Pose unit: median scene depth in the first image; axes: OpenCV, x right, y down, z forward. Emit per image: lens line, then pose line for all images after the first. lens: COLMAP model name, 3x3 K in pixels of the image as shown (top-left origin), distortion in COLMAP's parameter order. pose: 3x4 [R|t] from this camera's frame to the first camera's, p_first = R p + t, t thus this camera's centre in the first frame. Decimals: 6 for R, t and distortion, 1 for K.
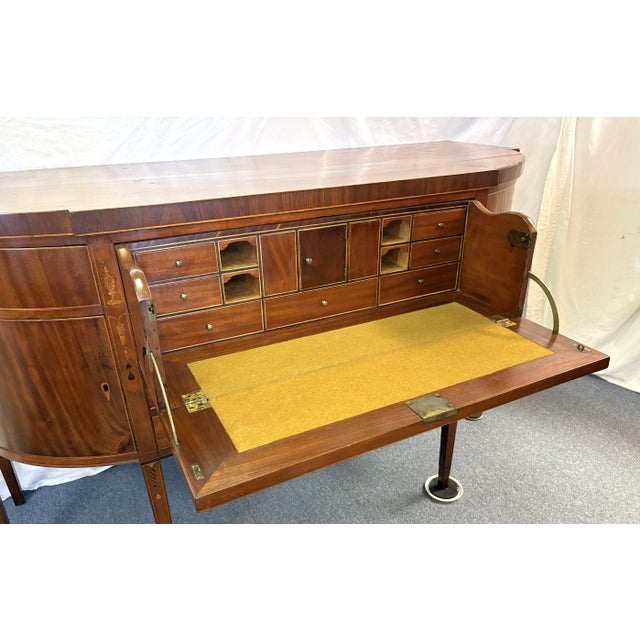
lens RADIAL K [[470.6, 0, 320.0], [0, 470.6, 320.0], [0, 0, 1]] dist [-0.003974, -0.000750]
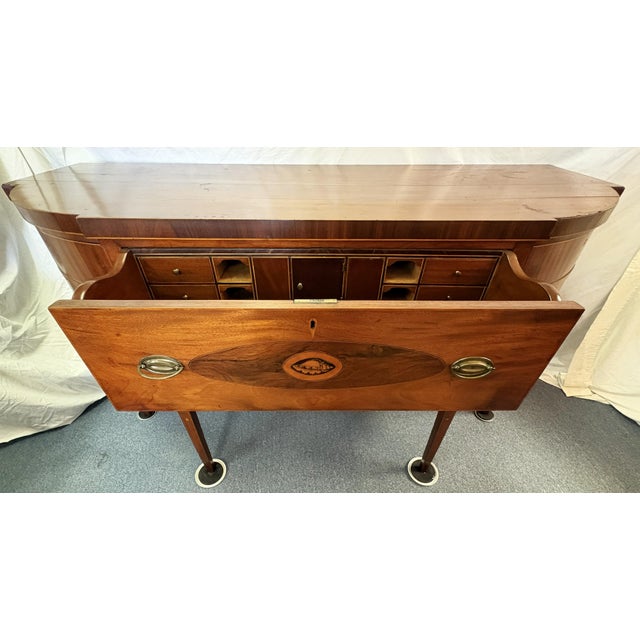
lens RADIAL K [[298.4, 0, 309.3], [0, 298.4, 337.6], [0, 0, 1]] dist [-0.003806, -0.000482]
pose [[0.901924, 0.283442, -0.325874, 0.231965], [-0.204971, 0.945049, 0.254695, -0.180932], [0.380158, -0.162921, 0.910460, 0.351443]]
